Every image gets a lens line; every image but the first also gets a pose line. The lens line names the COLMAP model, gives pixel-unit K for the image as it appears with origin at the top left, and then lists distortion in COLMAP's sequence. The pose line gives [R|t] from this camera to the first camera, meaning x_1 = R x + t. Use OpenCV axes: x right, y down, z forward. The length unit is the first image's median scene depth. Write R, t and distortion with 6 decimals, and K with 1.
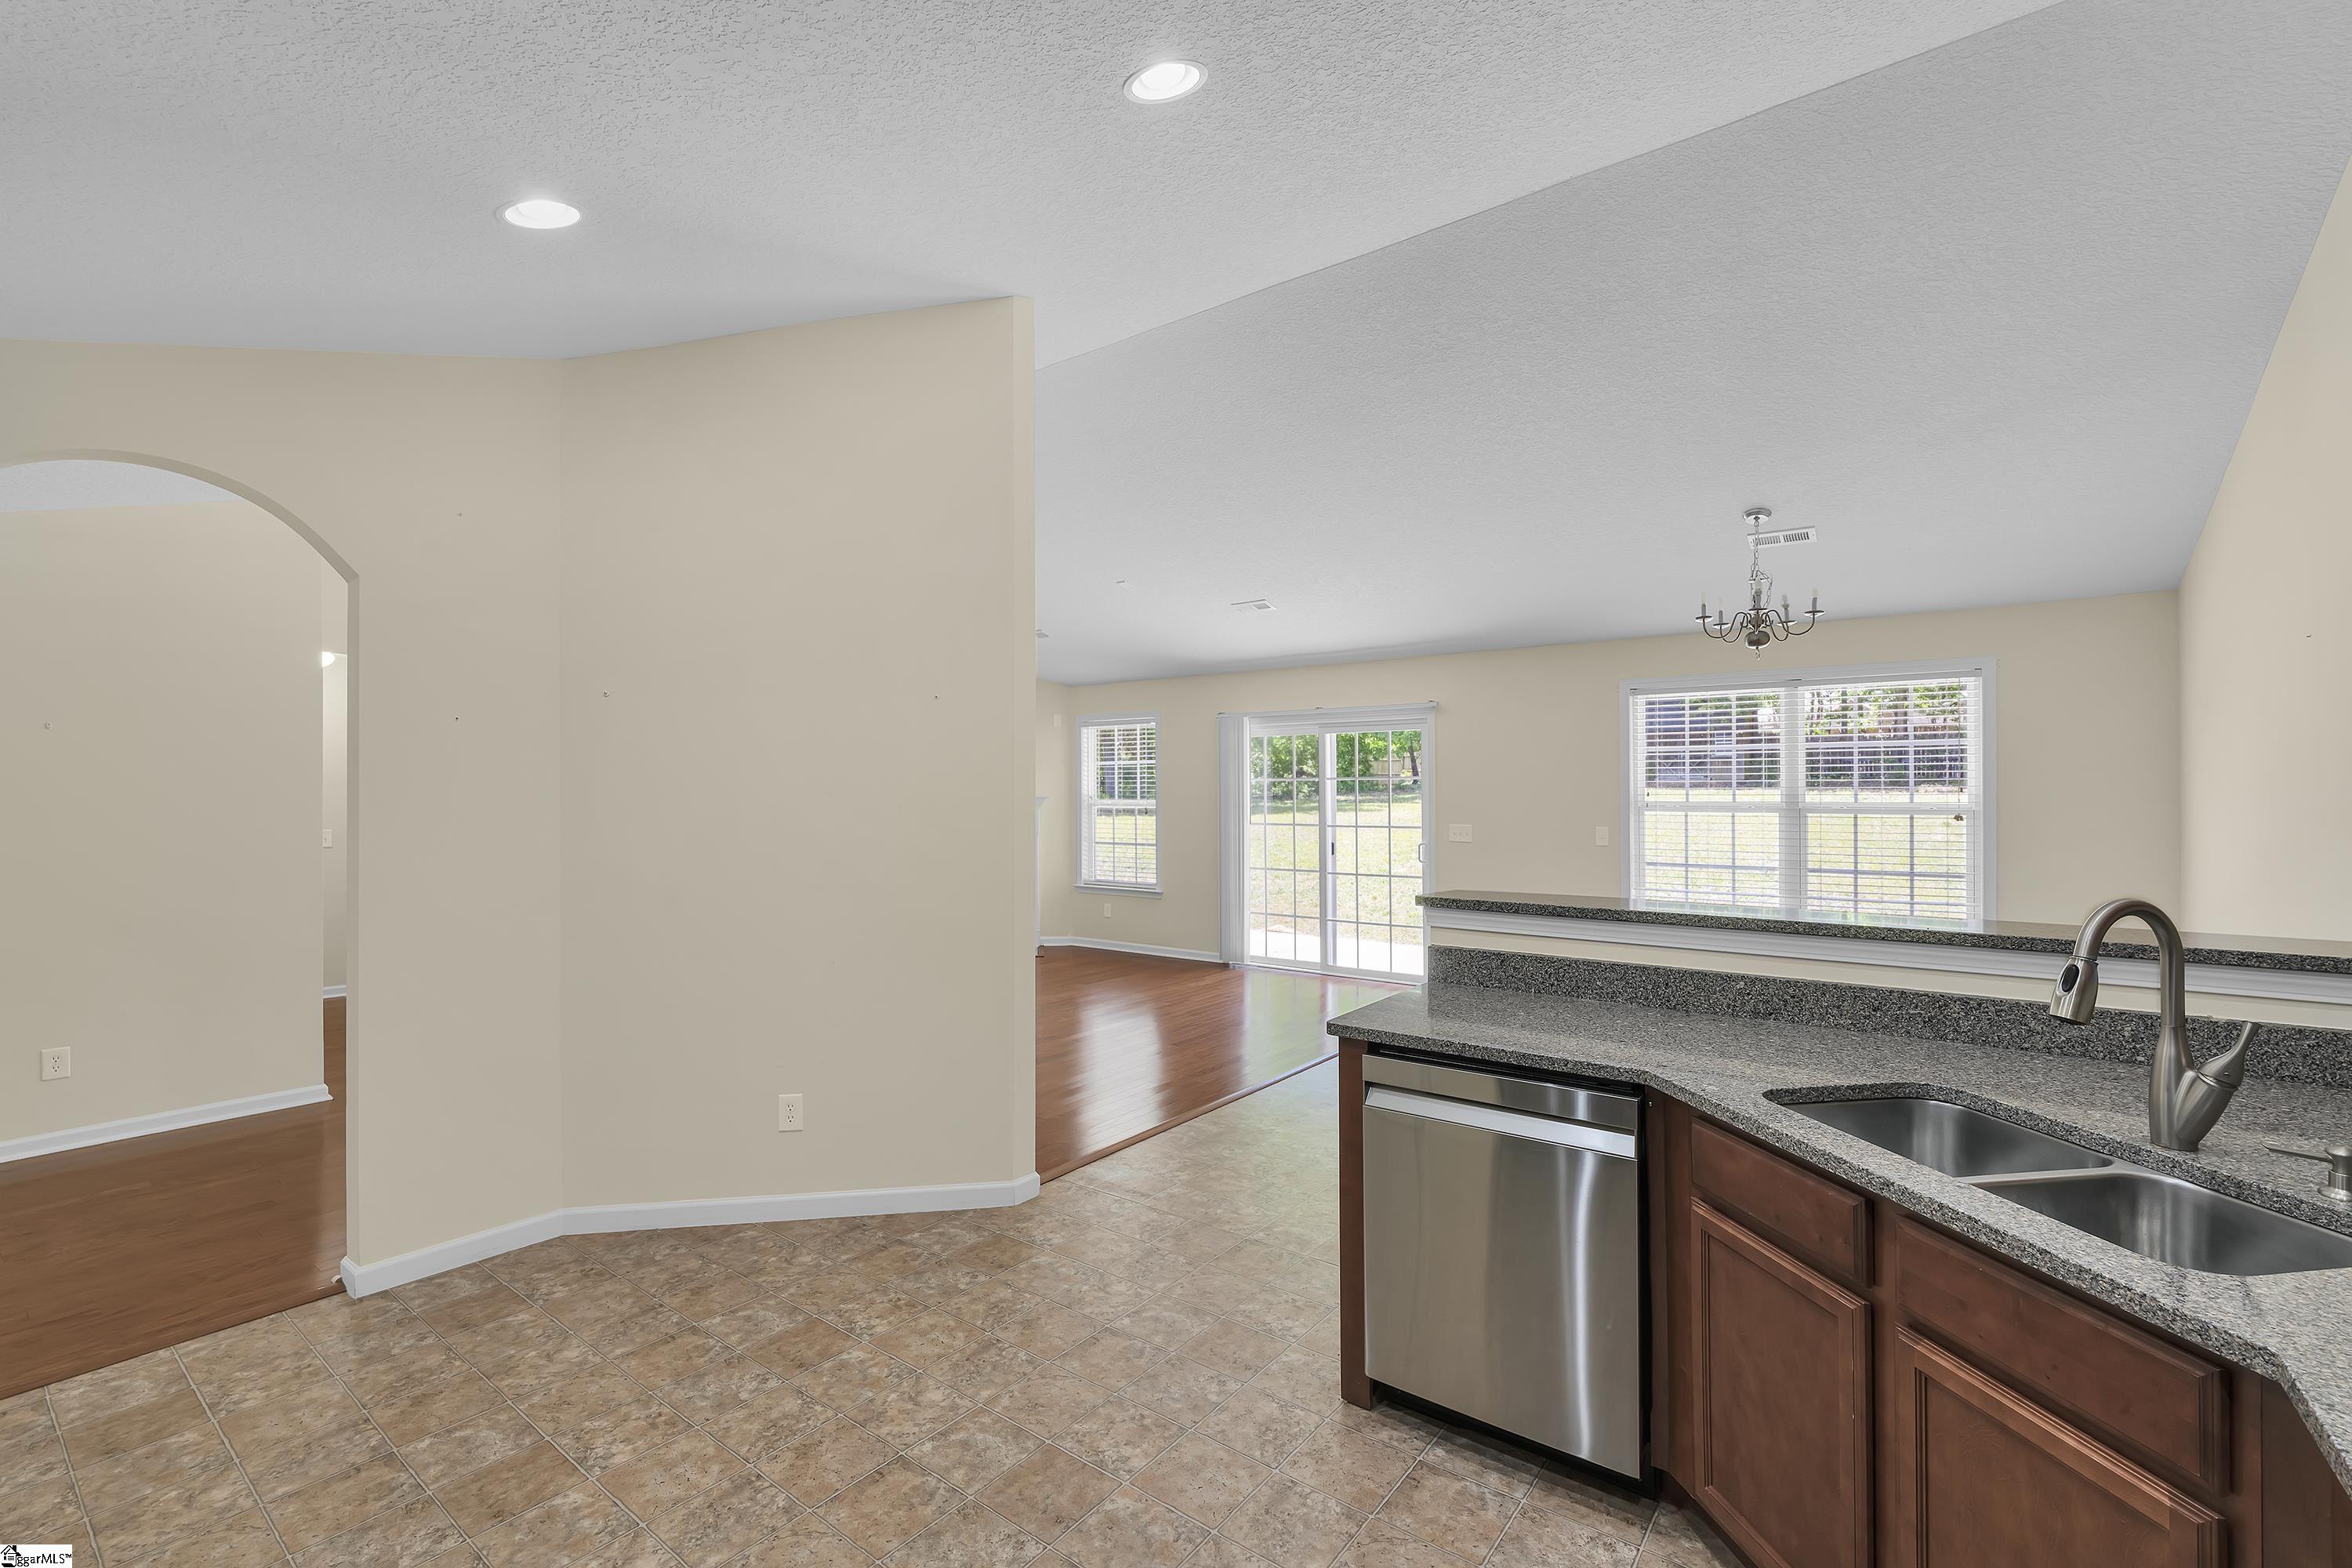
lens RADIAL K [[1039.4, 0, 1178.2], [0, 1039.4, 799.1], [0, 0, 1]] dist [-0.005011, -0.002372]
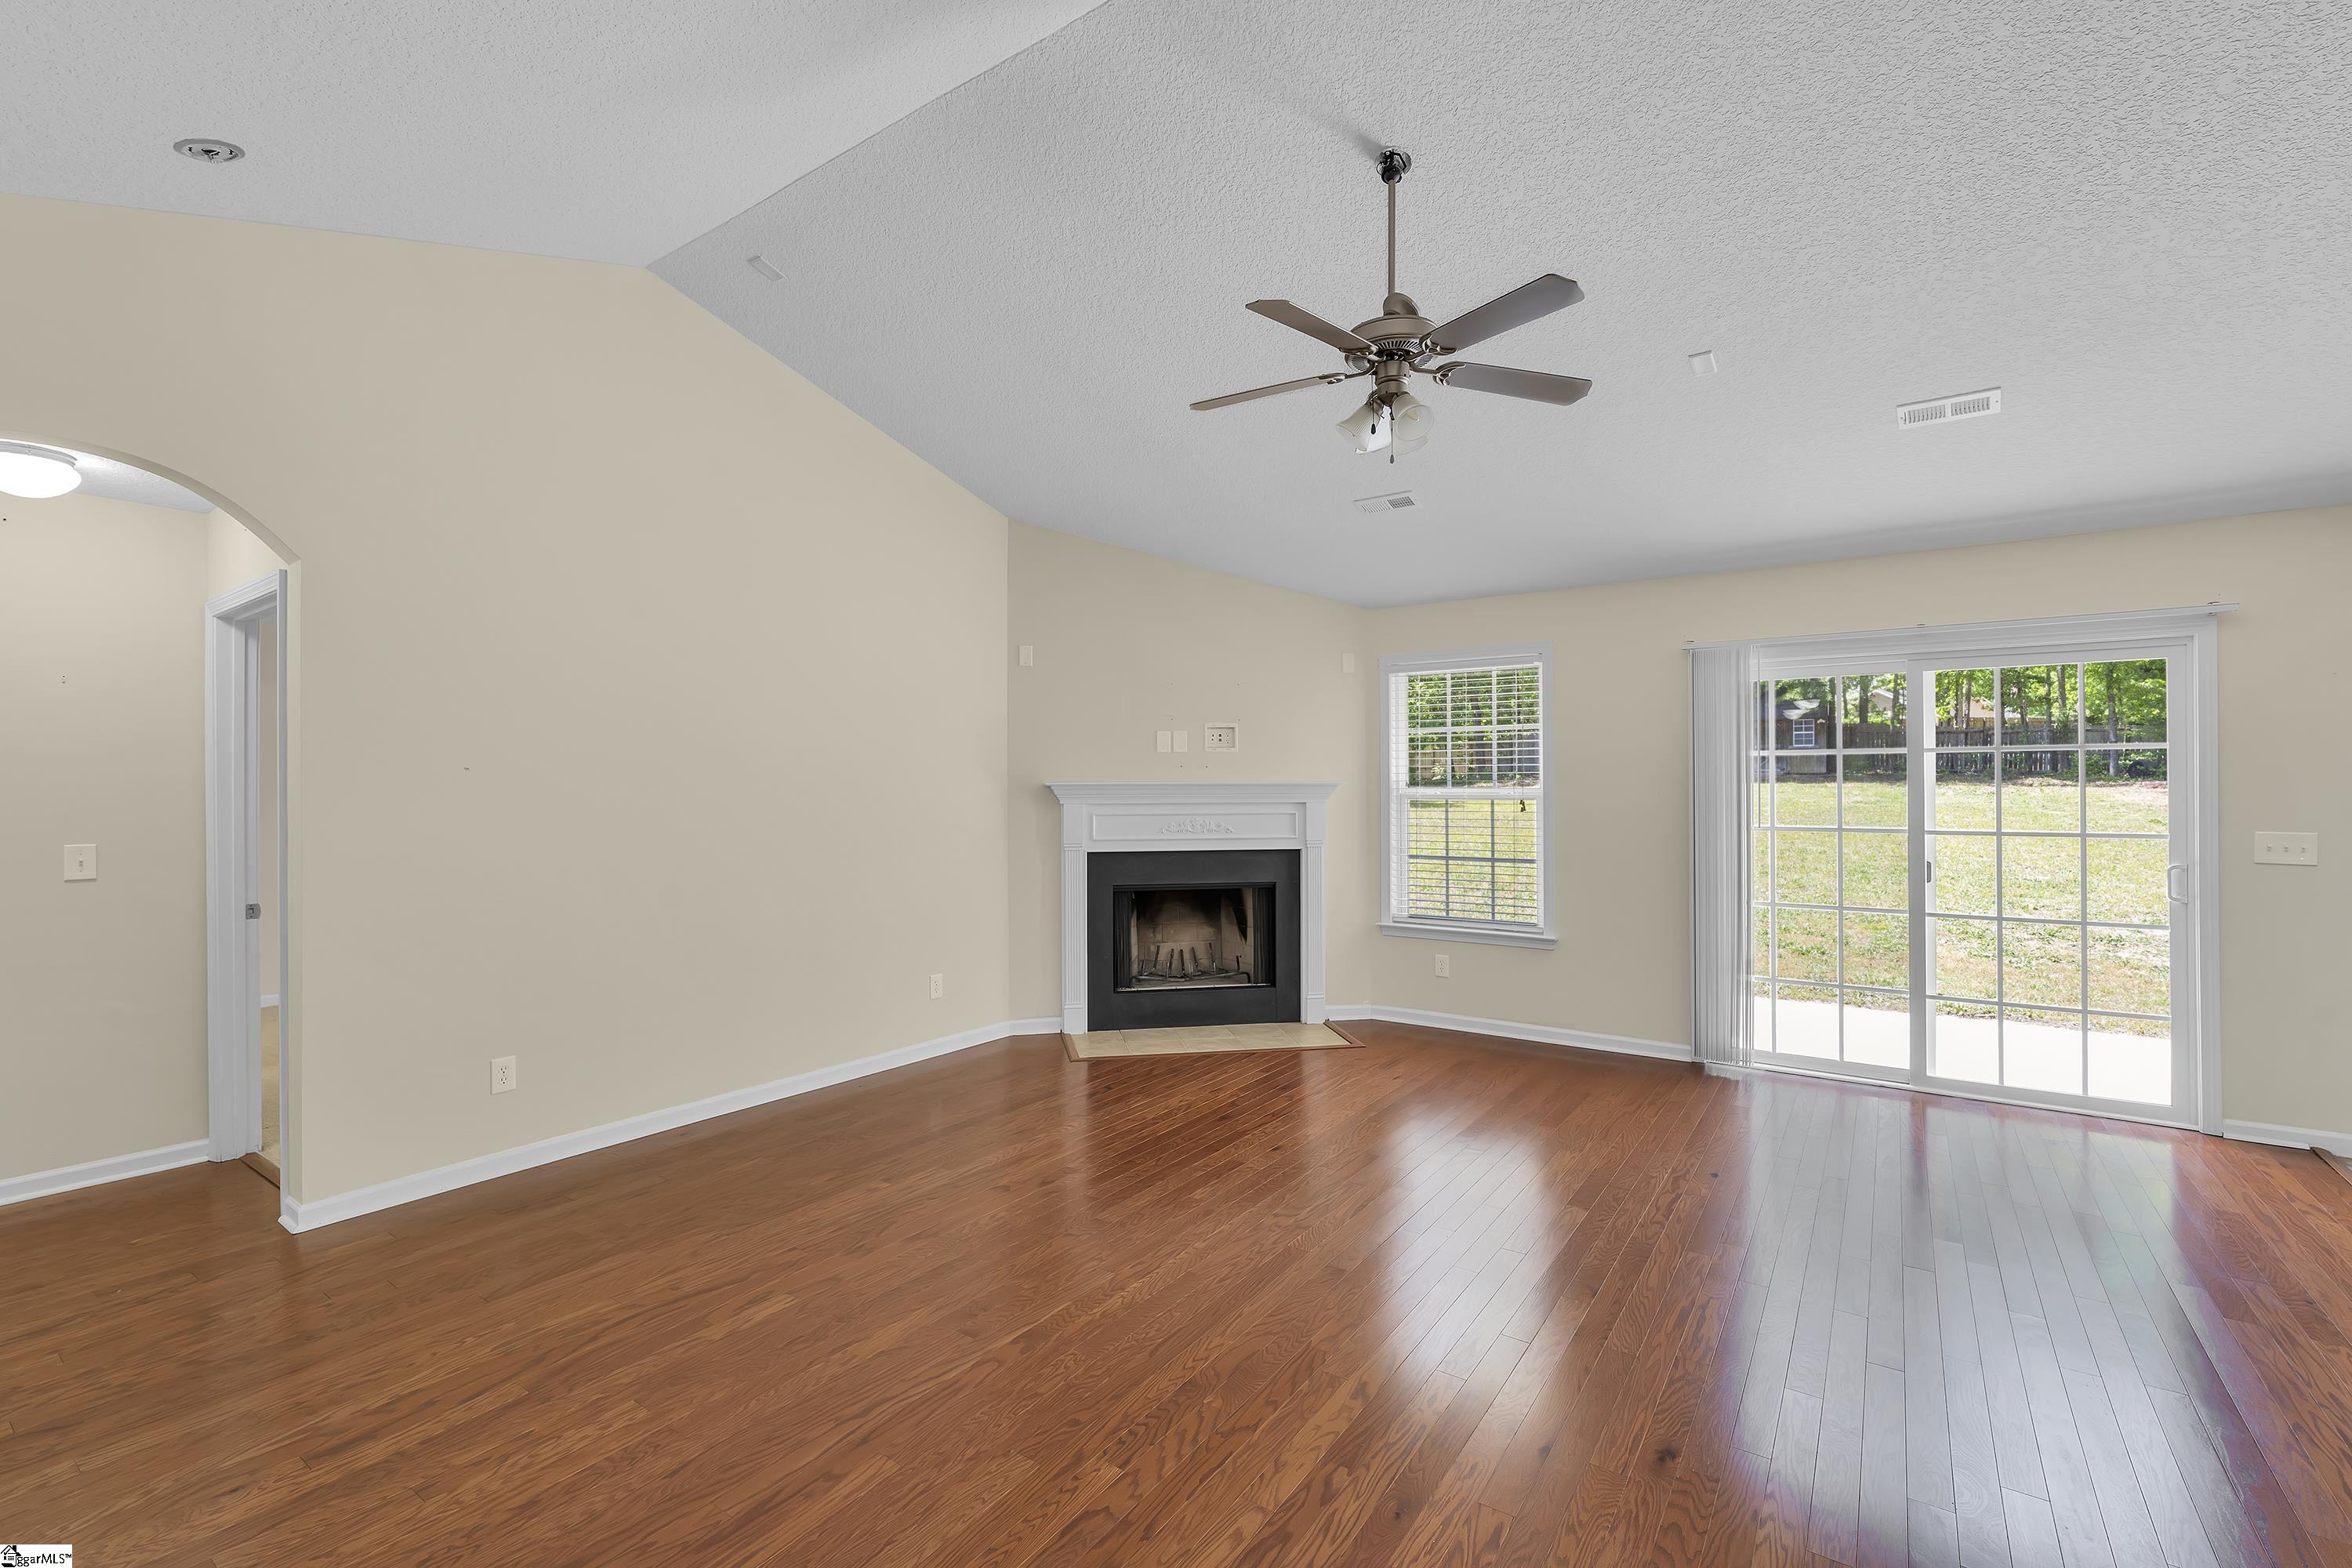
lens RADIAL K [[1039.4, 0, 1169.2], [0, 1039.4, 783.3], [0, 0, 1]] dist [-0.005011, -0.002372]
pose [[0.999323, 0.007320, 0.036063, -0.279398], [-0.006680, 0.999818, -0.017854, 0.011679], [-0.036187, 0.017601, 0.999190, 0.423309]]
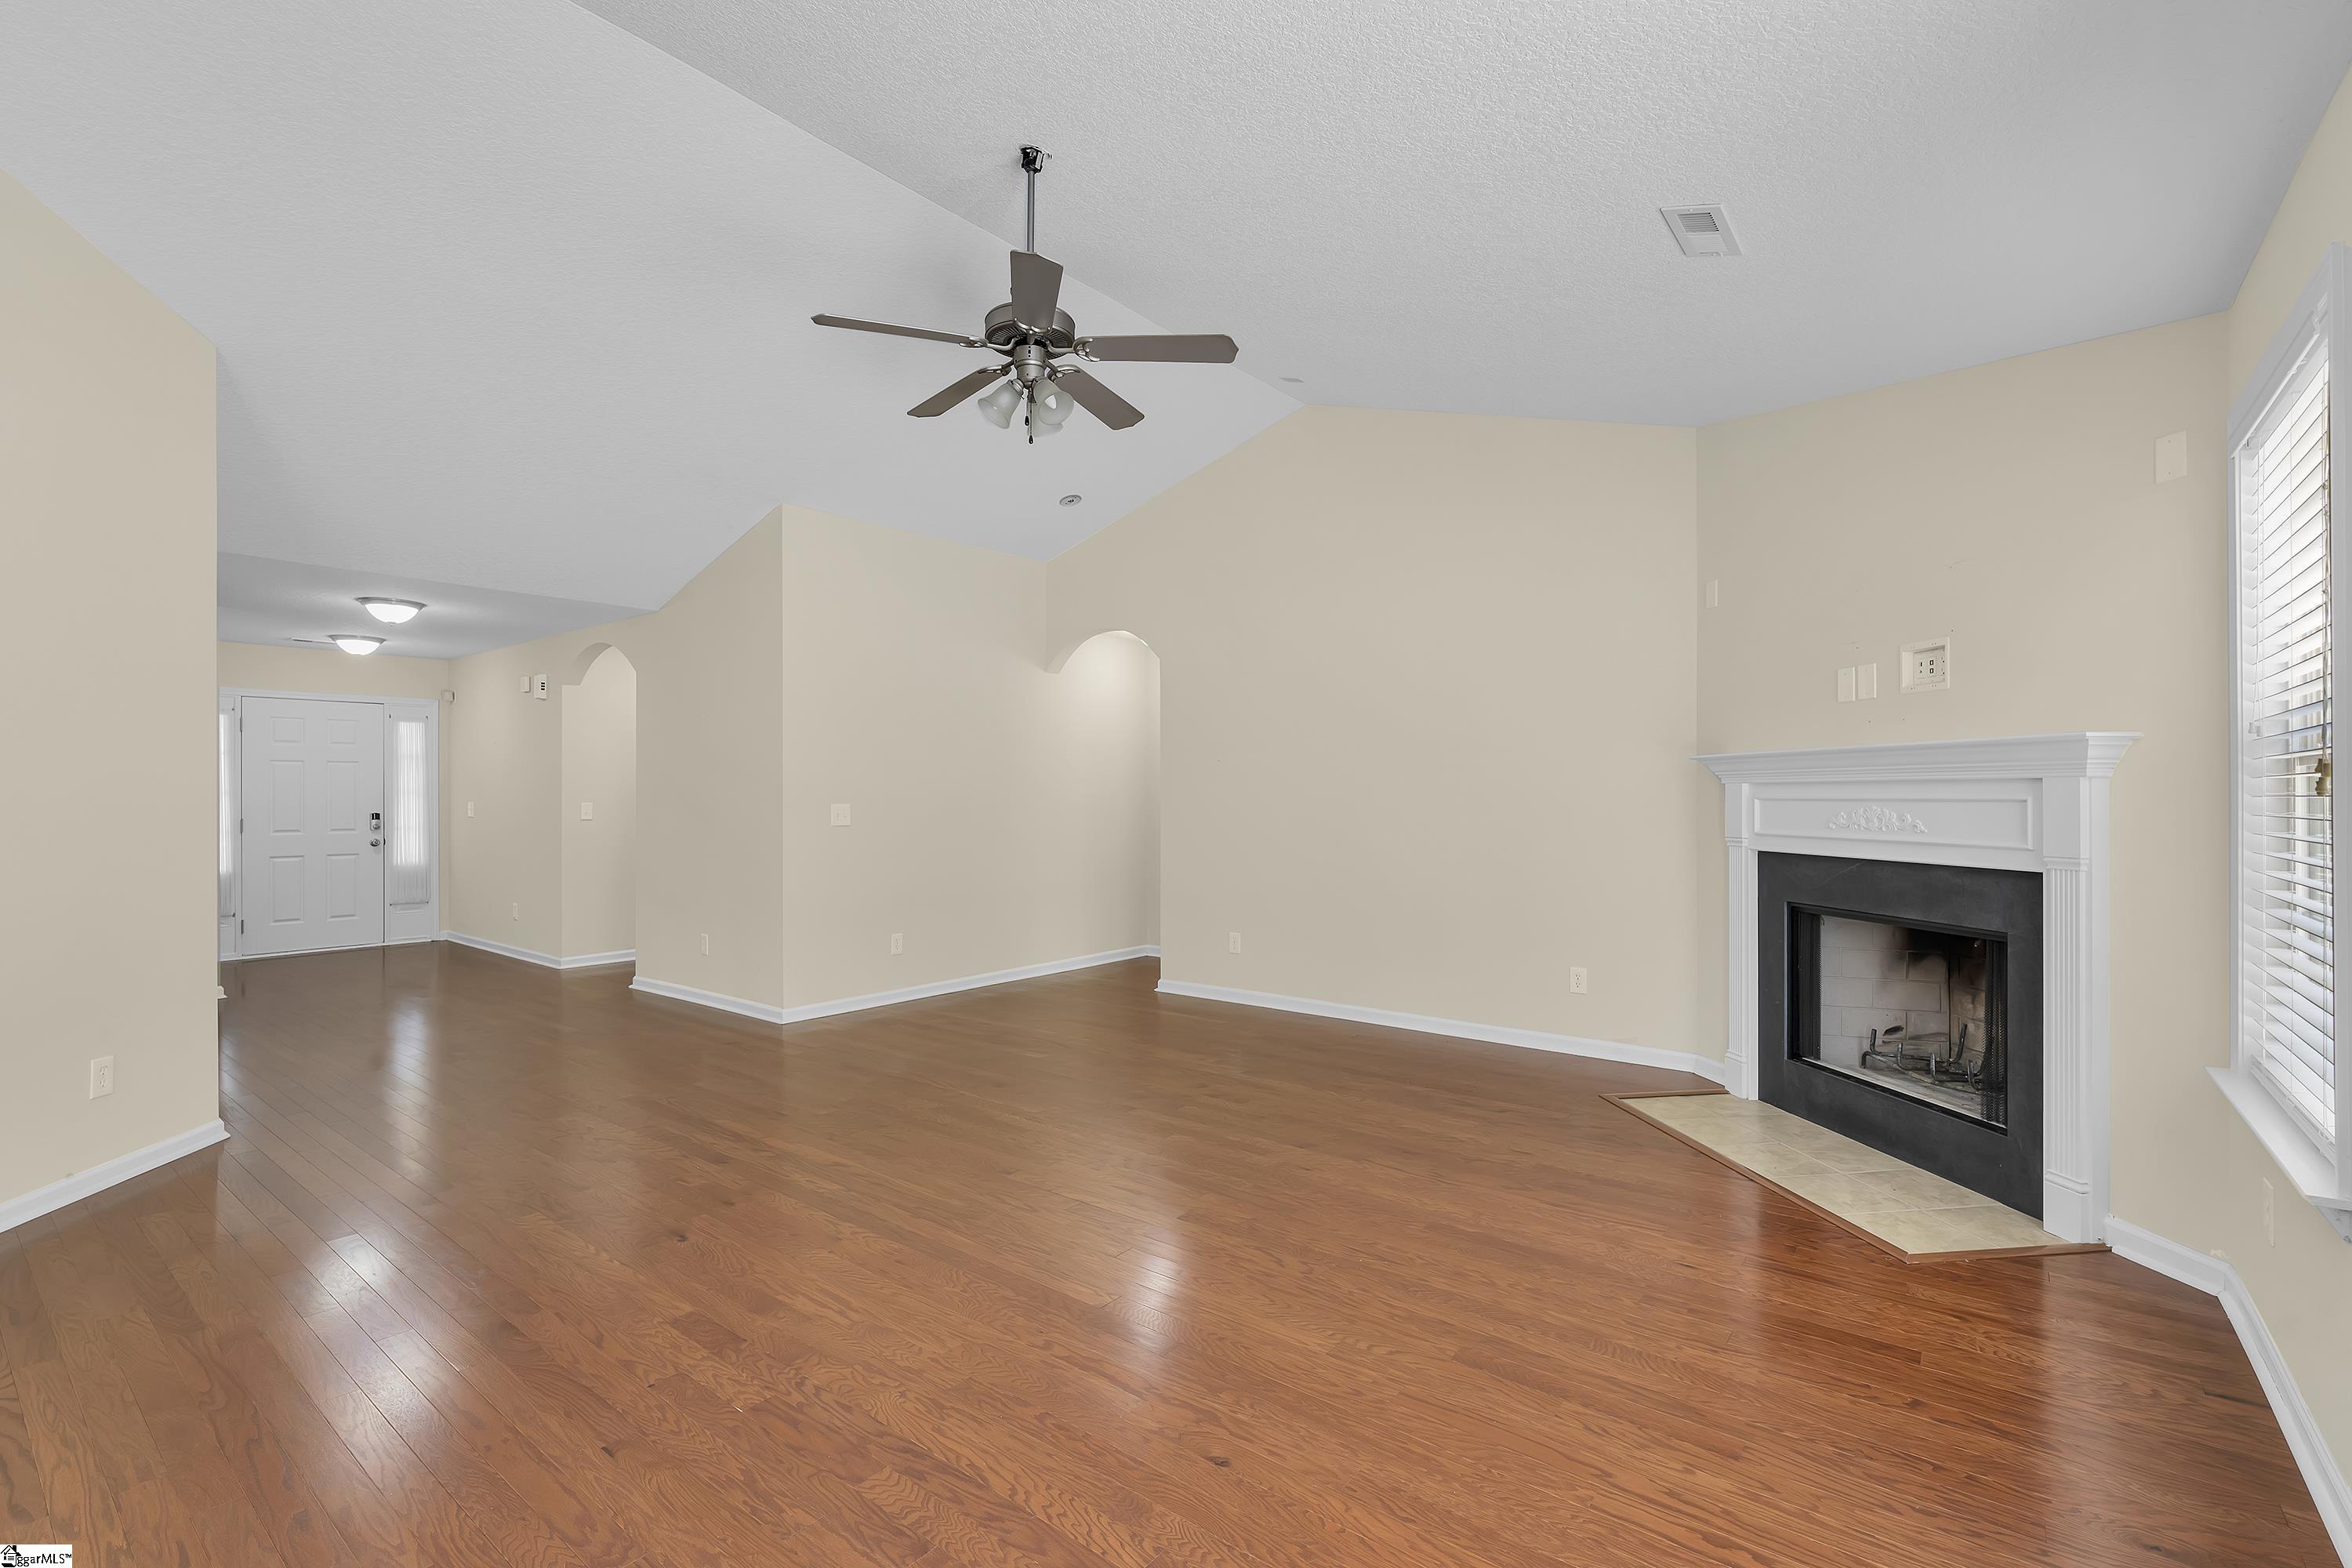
lens RADIAL K [[1039.4, 0, 1162.2], [0, 1039.4, 796.4], [0, 0, 1]] dist [-0.005011, -0.002372]
pose [[-0.024177, 0.011889, -0.999637, 0.185458], [-0.014759, 0.999816, 0.012248, 0.017769], [0.999599, 0.015049, -0.023997, 0.836046]]
